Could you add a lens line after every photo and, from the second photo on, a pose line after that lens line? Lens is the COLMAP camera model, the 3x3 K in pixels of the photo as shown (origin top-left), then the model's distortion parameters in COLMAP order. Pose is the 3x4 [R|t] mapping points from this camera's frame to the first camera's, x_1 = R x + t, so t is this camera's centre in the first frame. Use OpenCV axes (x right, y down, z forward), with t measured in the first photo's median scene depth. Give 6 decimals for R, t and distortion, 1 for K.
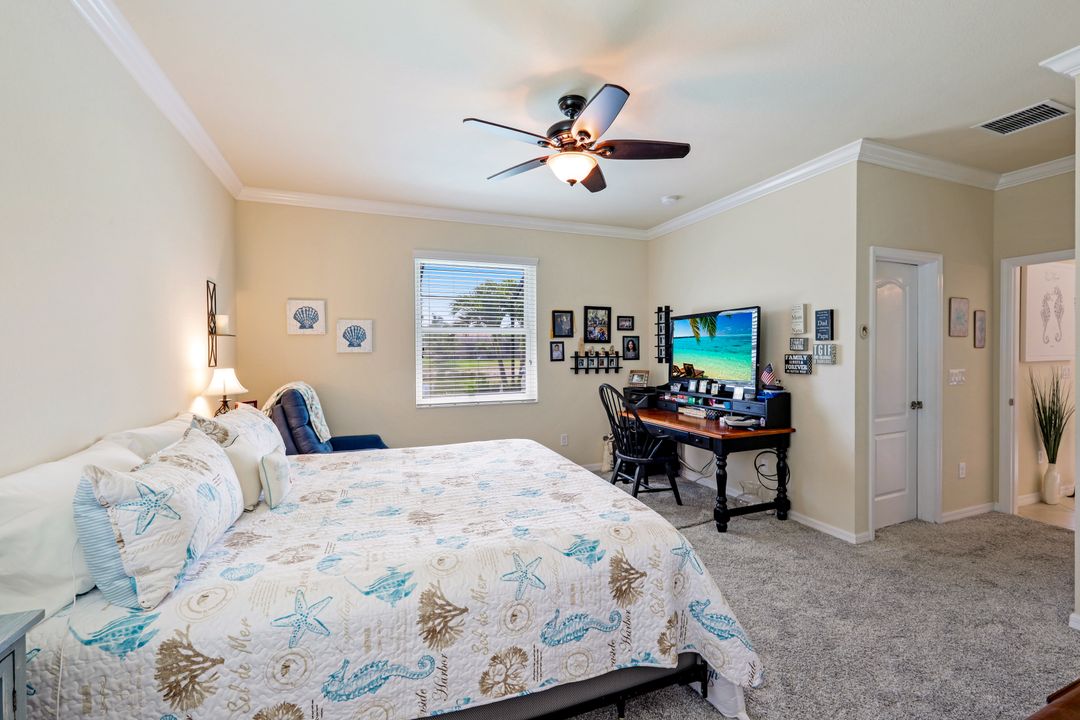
lens RADIAL K [[442.0, 0, 536.9], [0, 442.0, 355.3], [0, 0, 1]] dist [-0.001000, -0.000044]
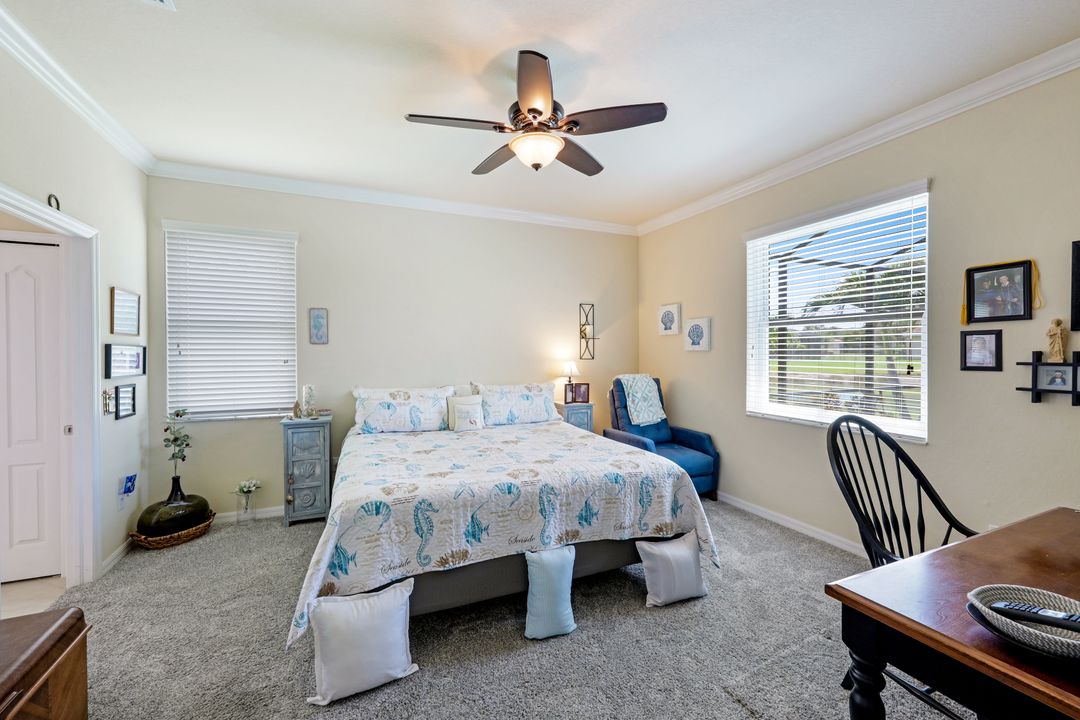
lens RADIAL K [[442.0, 0, 537.8], [0, 442.0, 355.8], [0, 0, 1]] dist [-0.001000, -0.000044]
pose [[0.038080, 0.020515, -0.999064, 0.524738], [-0.004683, 0.999782, 0.020351, -0.010984], [0.999264, 0.003904, 0.038168, 0.505154]]
